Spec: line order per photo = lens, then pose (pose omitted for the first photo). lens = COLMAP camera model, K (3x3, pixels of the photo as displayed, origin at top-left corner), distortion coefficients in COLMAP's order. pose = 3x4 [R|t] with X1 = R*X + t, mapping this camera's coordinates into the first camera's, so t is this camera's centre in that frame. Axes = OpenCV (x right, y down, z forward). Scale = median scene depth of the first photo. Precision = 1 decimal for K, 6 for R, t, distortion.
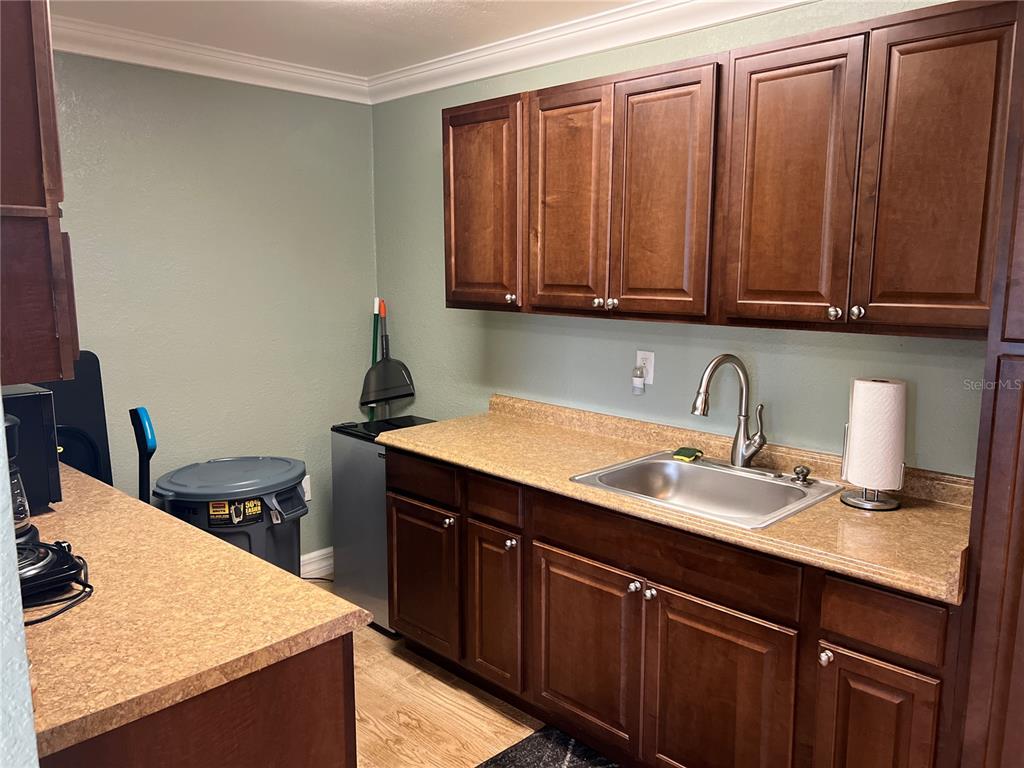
lens RADIAL K [[766.0, 0, 518.5], [0, 766.0, 383.7], [0, 0, 1]] dist [0.049664, -0.052678]
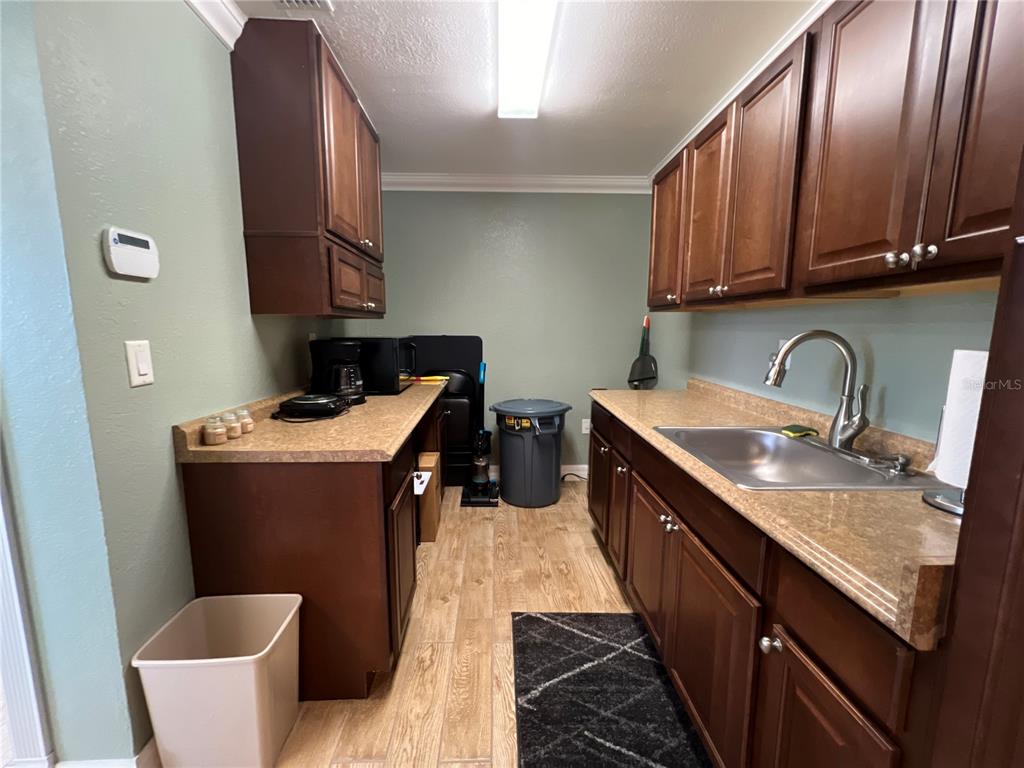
lens RADIAL K [[413.6, 0, 507.3], [0, 413.6, 384.8], [0, 0, 1]] dist [-0.002434, 0.001070]
pose [[0.713957, 0.096741, -0.693475, 0.370129], [-0.108758, 0.993711, 0.026654, 0.064508], [0.691692, 0.056391, 0.719988, 0.341696]]
